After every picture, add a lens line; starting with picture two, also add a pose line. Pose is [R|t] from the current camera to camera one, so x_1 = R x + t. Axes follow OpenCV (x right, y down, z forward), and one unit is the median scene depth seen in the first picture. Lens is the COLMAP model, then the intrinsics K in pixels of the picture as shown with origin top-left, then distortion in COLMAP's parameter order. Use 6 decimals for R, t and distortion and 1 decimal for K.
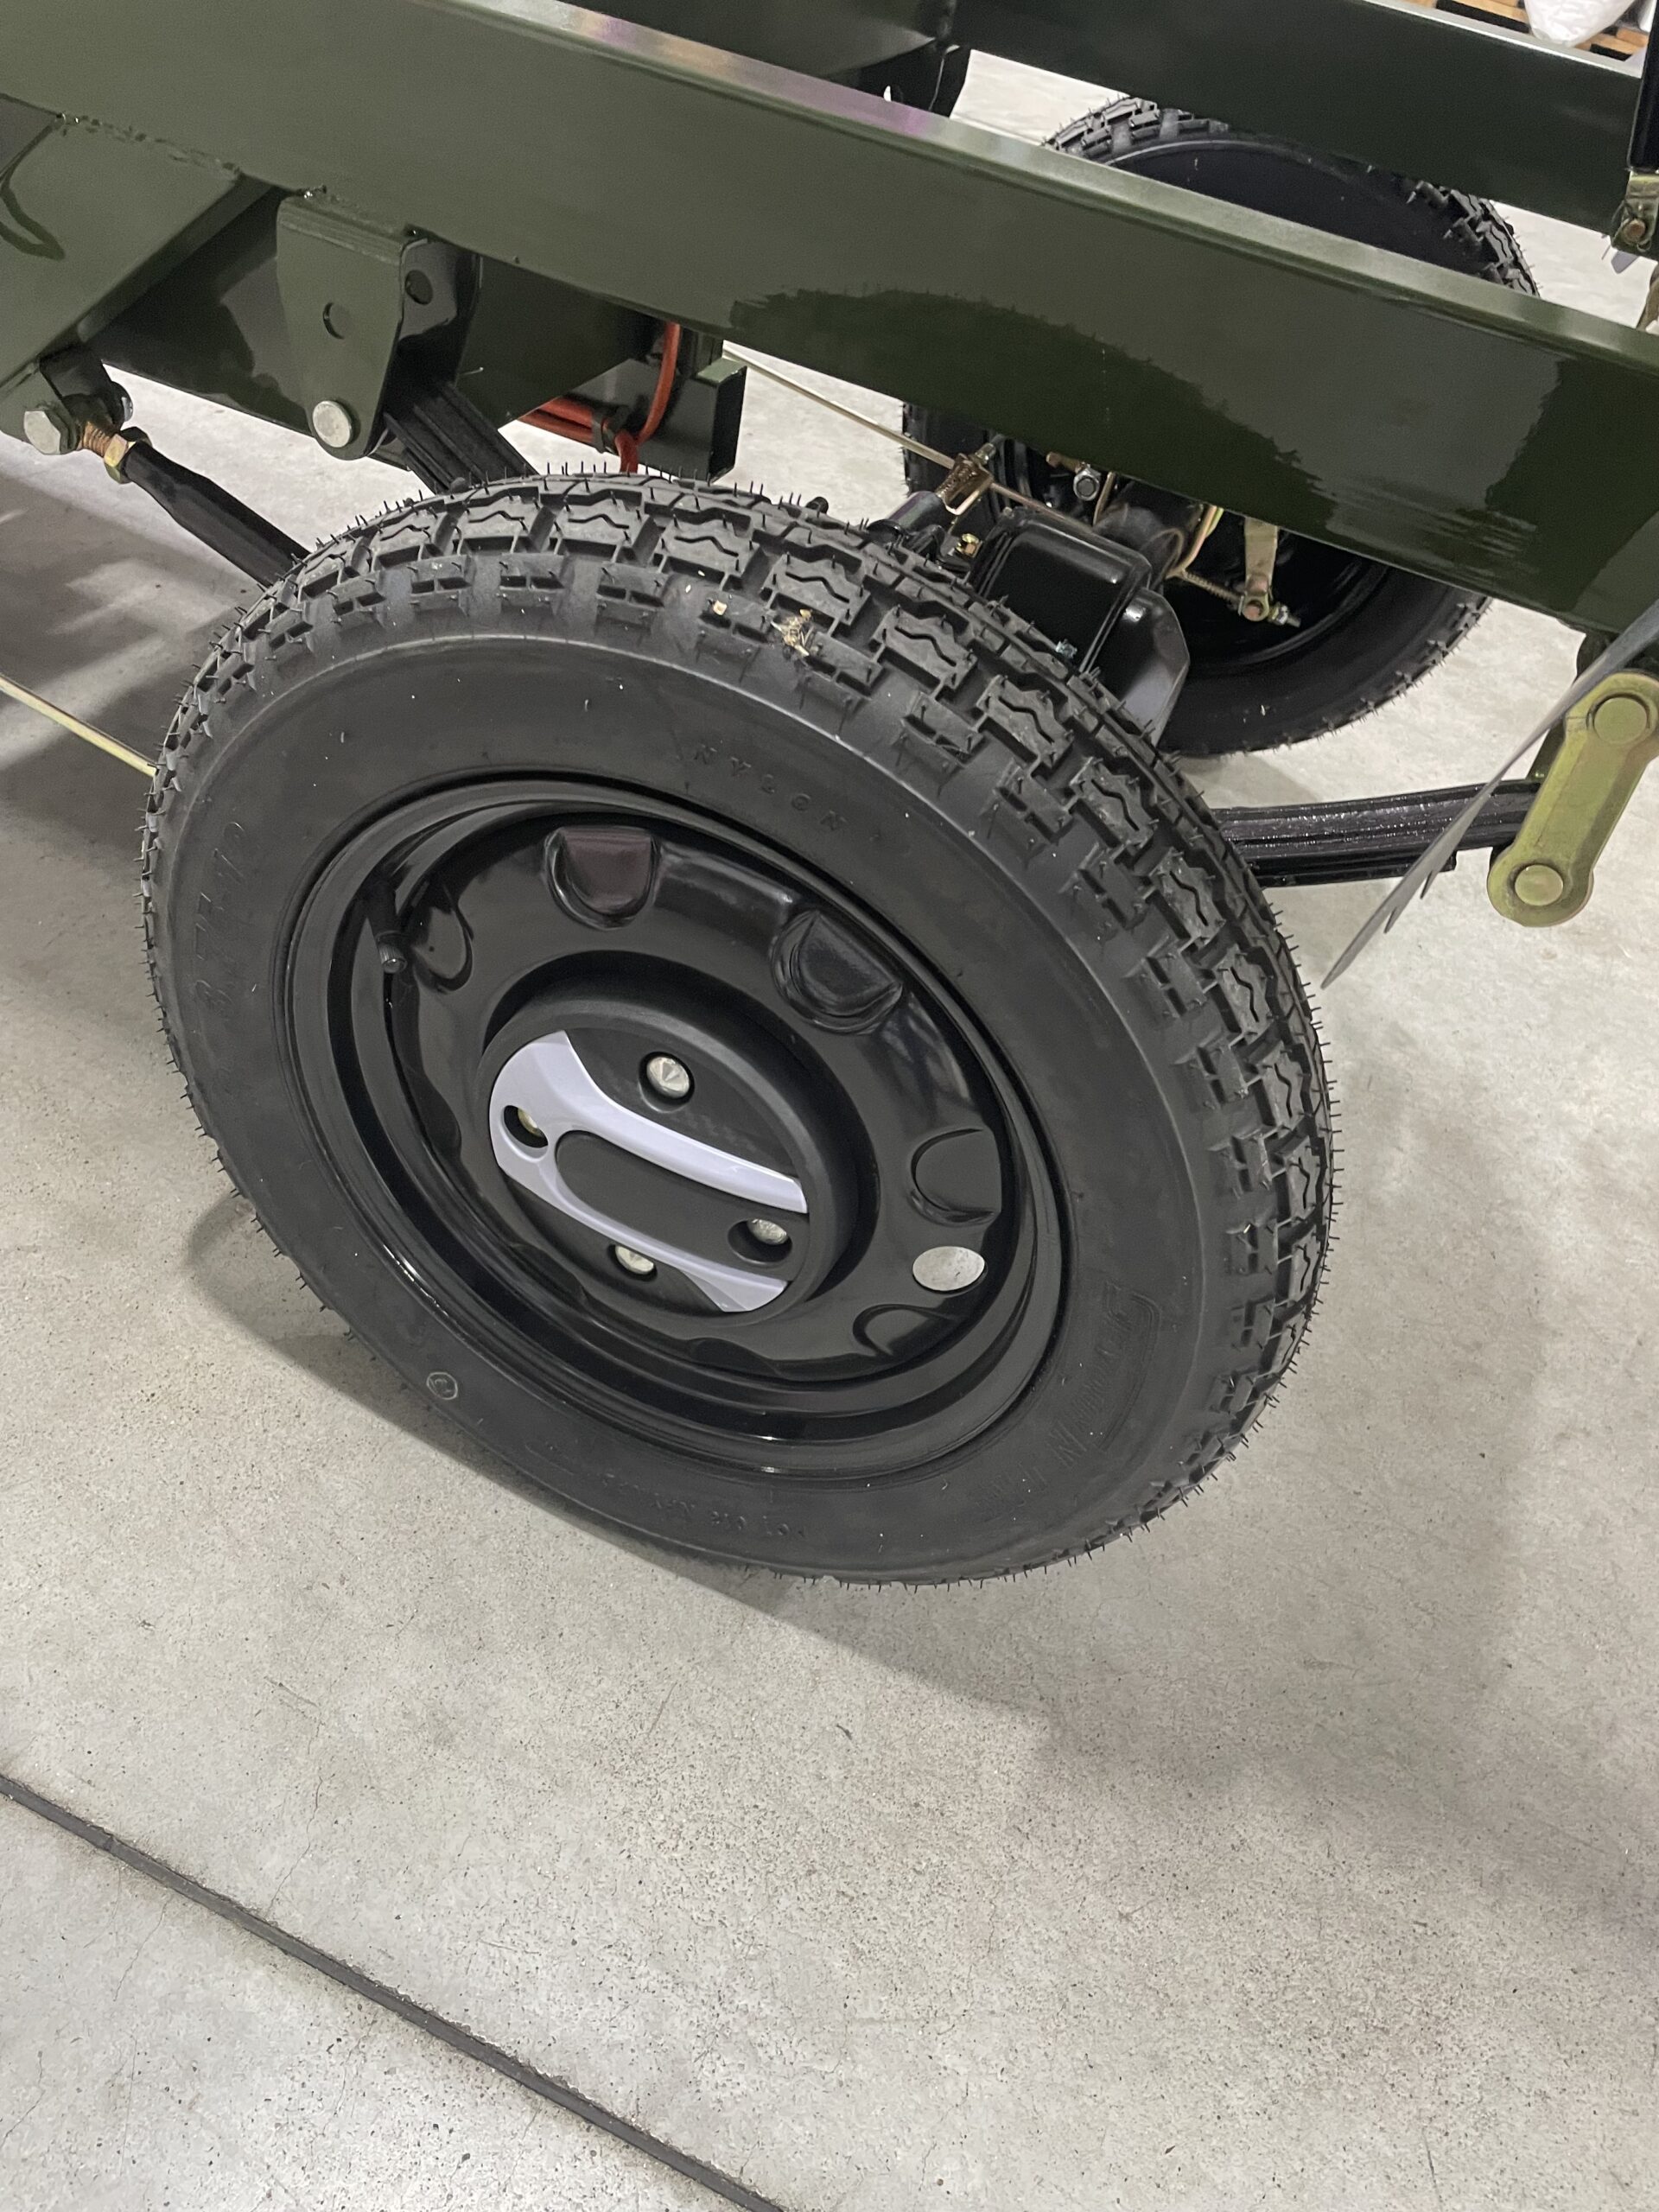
lens RADIAL K [[1682.5, 0, 830.8], [0, 1682.5, 1097.8], [0, 0, 1]] dist [0.062142, -0.076752]
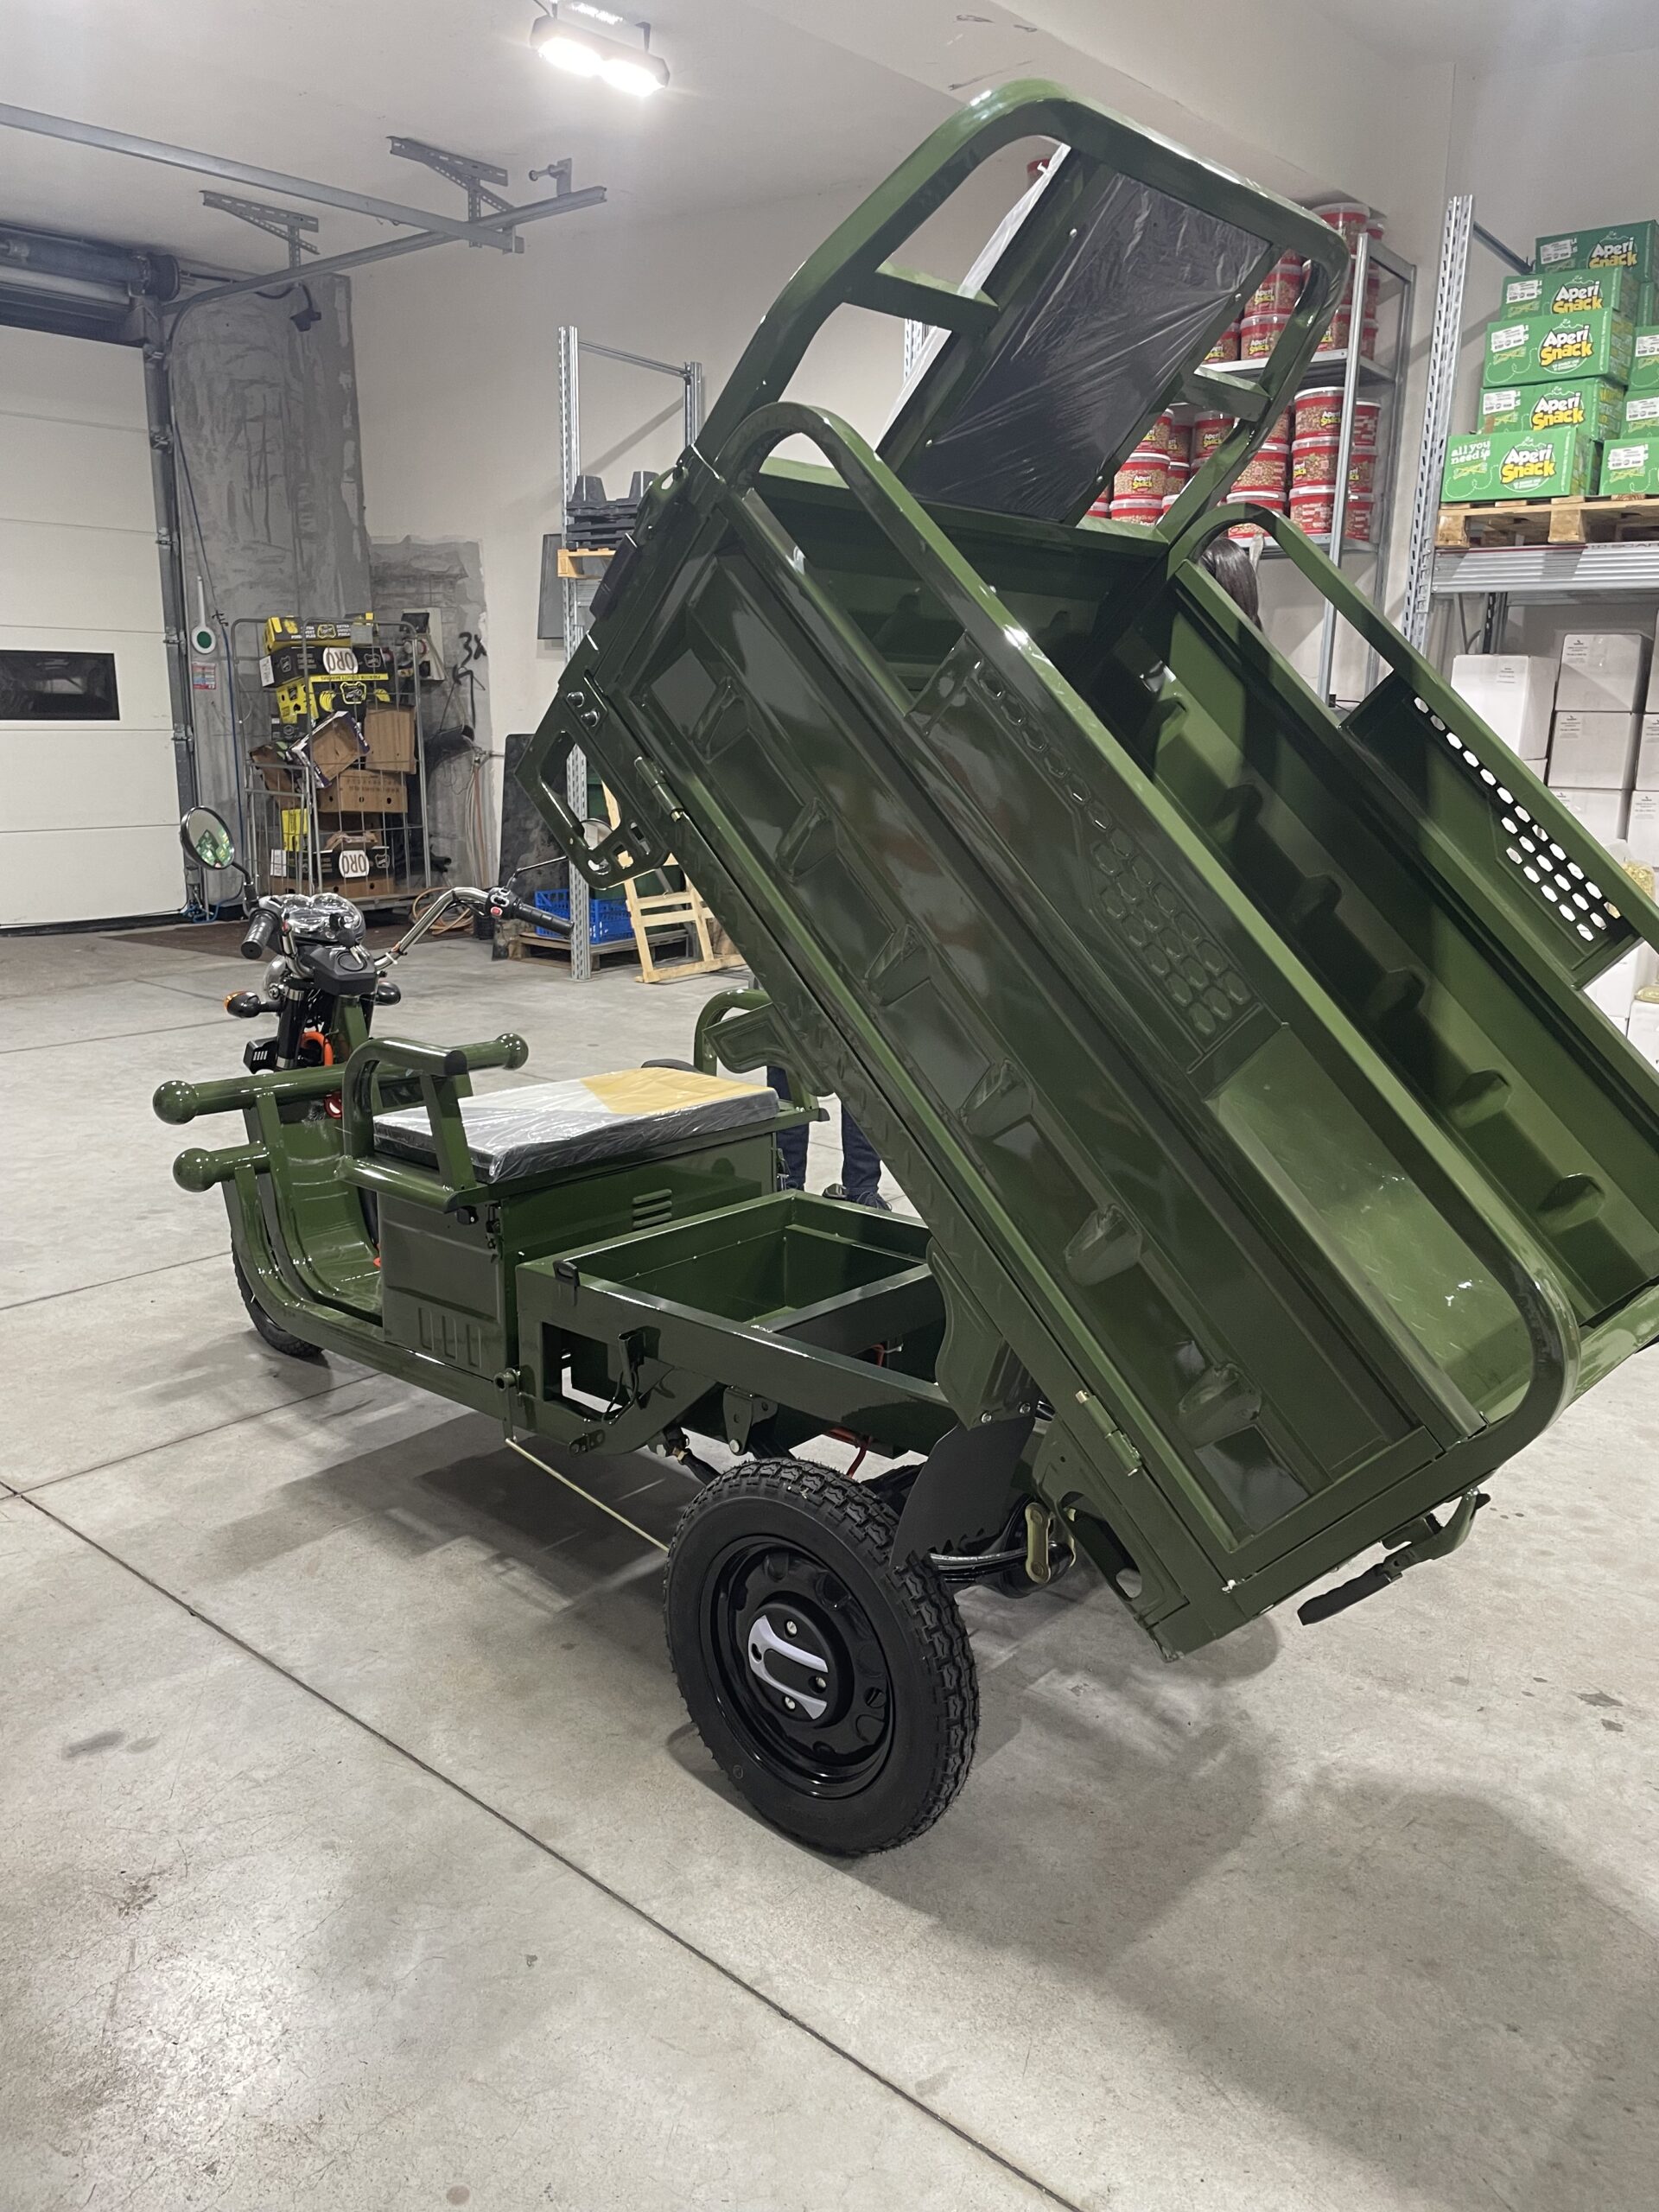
lens RADIAL K [[1682.5, 0, 832.4], [0, 1682.5, 1114.6], [0, 0, 1]] dist [0.062142, -0.076752]
pose [[0.937136, -0.096379, -0.335391, 1.077992], [-0.093166, 0.857117, -0.506627, 0.722059], [0.336297, 0.506025, 0.794256, -1.936009]]
